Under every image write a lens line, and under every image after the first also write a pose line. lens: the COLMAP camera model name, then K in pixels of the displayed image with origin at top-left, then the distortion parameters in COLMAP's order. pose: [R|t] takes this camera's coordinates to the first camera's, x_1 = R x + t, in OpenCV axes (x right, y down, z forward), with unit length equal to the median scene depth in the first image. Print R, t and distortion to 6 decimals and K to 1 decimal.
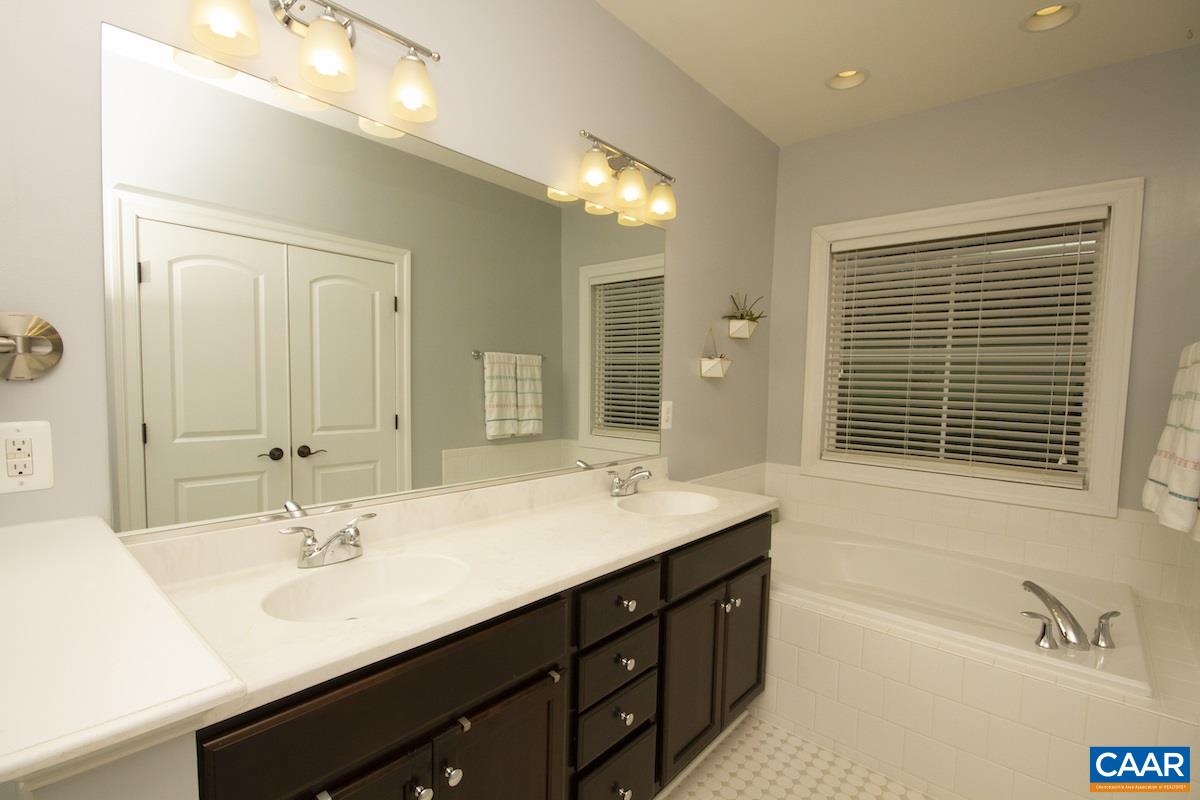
lens RADIAL K [[551.7, 0, 602.9], [0, 551.7, 412.6], [0, 0, 1]] dist [-0.000483, -0.001222]
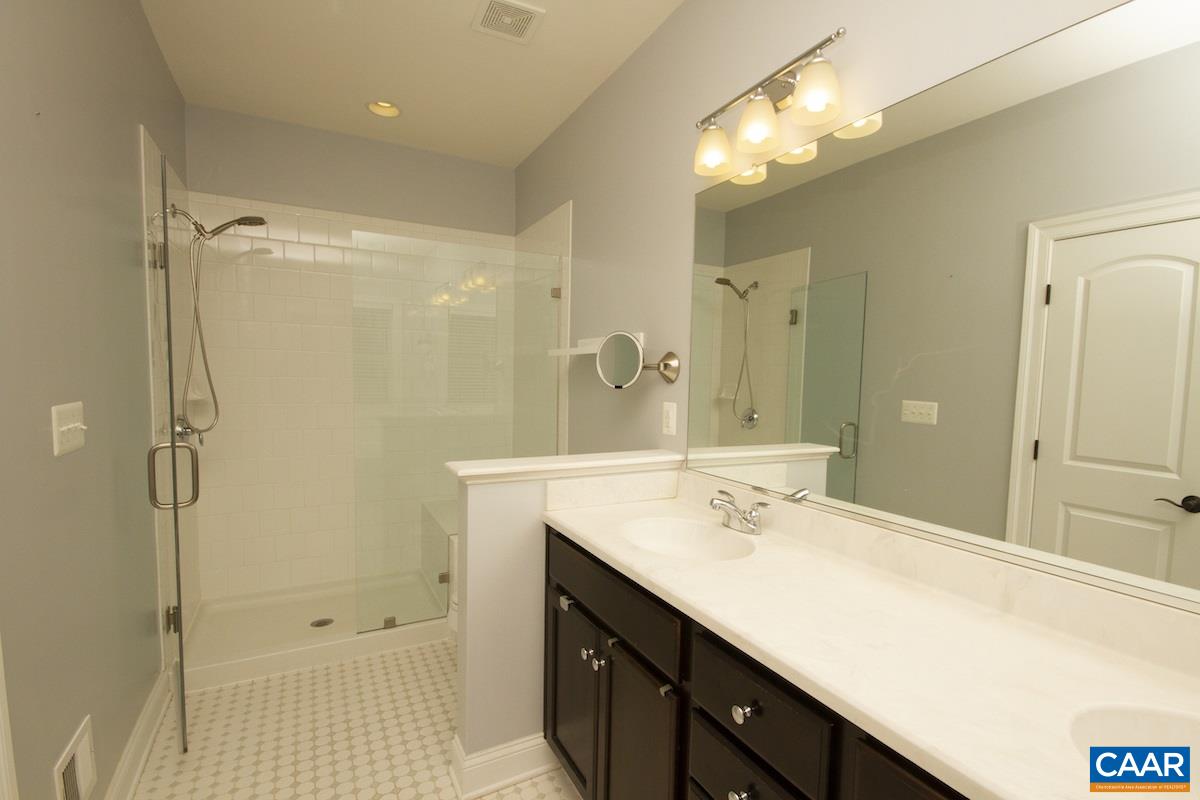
lens RADIAL K [[551.7, 0, 602.9], [0, 551.7, 412.6], [0, 0, 1]] dist [-0.000483, -0.001222]
pose [[-0.348035, 0.034057, -0.936863, 0.727627], [-0.094012, 0.993034, 0.071024, -0.047116], [0.932756, 0.112795, -0.342409, 1.034755]]
